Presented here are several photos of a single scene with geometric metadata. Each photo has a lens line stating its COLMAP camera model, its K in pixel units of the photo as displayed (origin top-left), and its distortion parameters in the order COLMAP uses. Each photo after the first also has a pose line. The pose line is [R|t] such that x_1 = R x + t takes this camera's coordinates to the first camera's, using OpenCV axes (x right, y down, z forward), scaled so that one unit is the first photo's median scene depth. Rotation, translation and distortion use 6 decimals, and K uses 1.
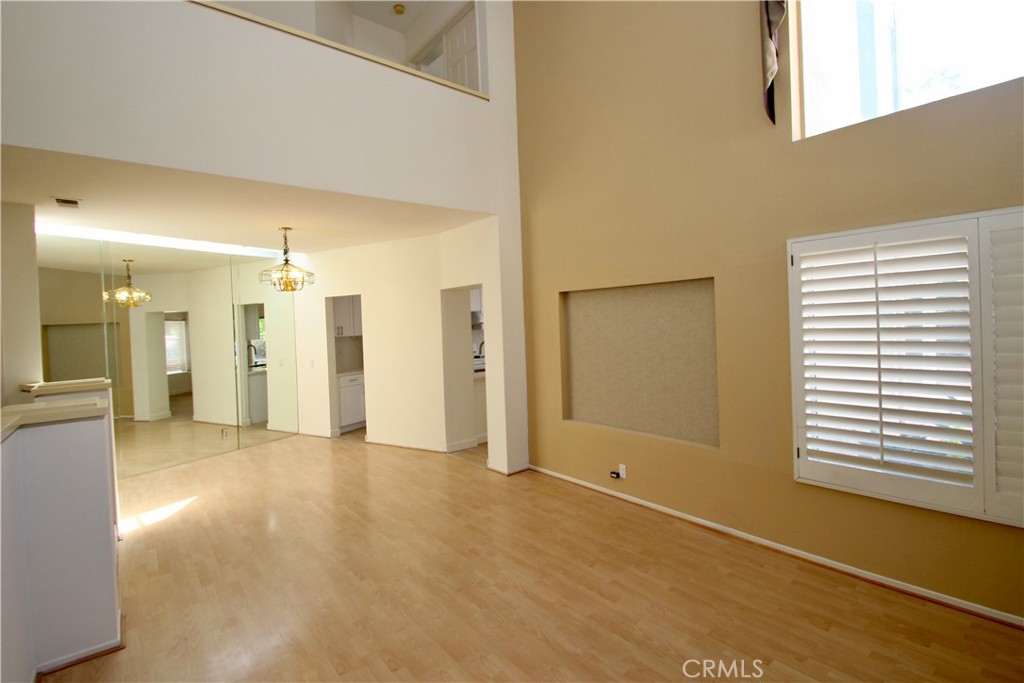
lens RADIAL K [[467.2, 0, 515.8], [0, 467.2, 324.7], [0, 0, 1]] dist [0.003097, -0.016656]
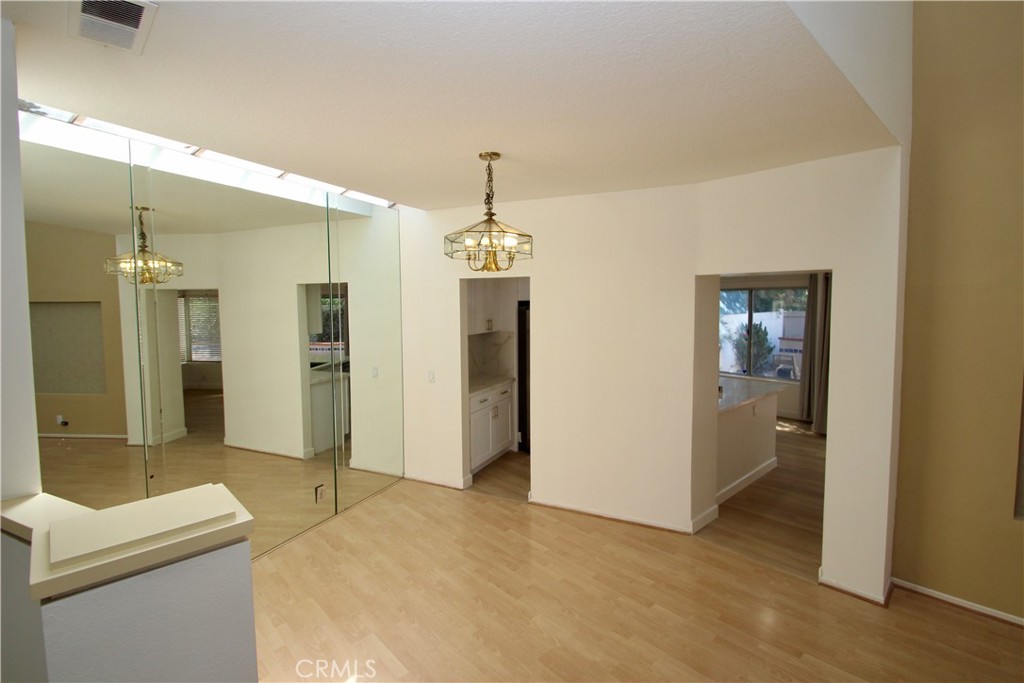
lens RADIAL K [[473.9, 0, 516.2], [0, 473.9, 328.4], [0, 0, 1]] dist [0.014739, -0.017774]
pose [[0.998109, 0.027730, 0.054865, -0.536117], [-0.030510, 0.998258, 0.050497, -0.036395], [-0.053369, -0.052076, 0.997216, 0.483033]]
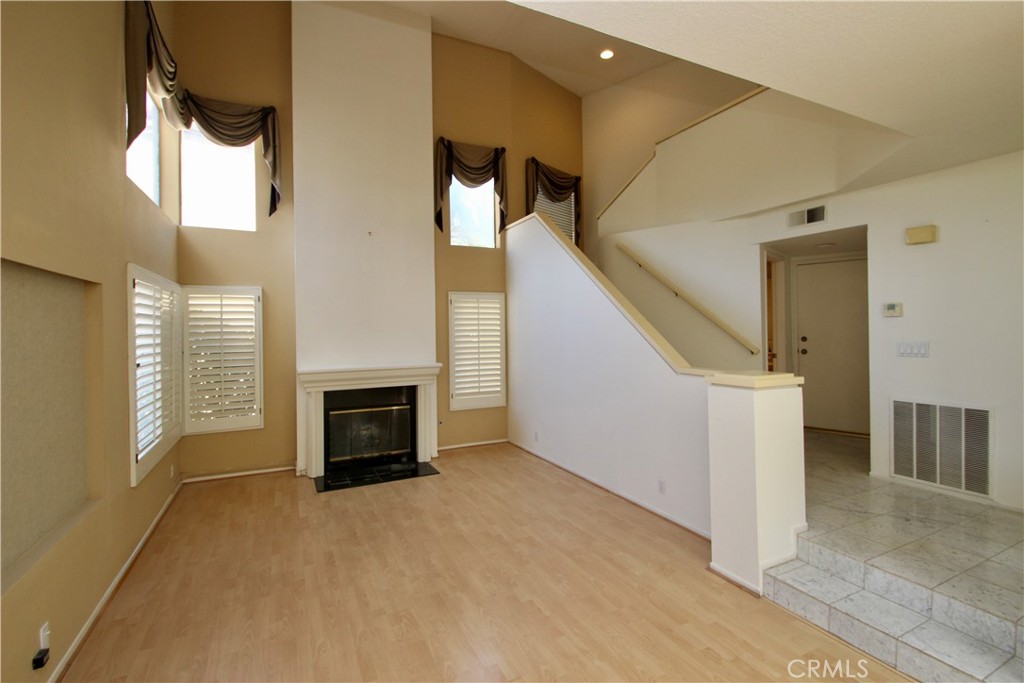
lens RADIAL K [[473.9, 0, 516.2], [0, 473.9, 328.4], [0, 0, 1]] dist [0.014739, -0.017774]
pose [[-0.971268, 0.049417, 0.232802, -0.344645], [0.050853, 0.998706, 0.000169, 0.008783], [-0.232492, 0.012003, -0.972524, 1.204826]]
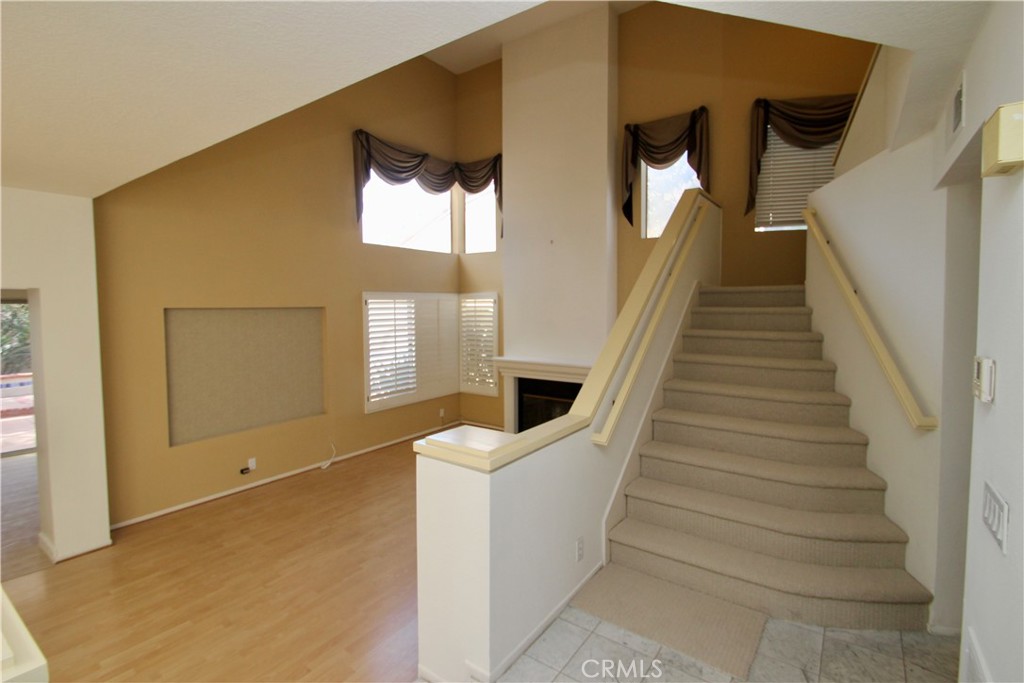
lens RADIAL K [[473.9, 0, 516.2], [0, 473.9, 328.4], [0, 0, 1]] dist [0.014739, -0.017774]
pose [[-0.259130, -0.010183, 0.965789, -0.976202], [0.023415, 0.999584, 0.016822, -0.030536], [-0.965559, 0.026973, -0.258783, 0.581267]]
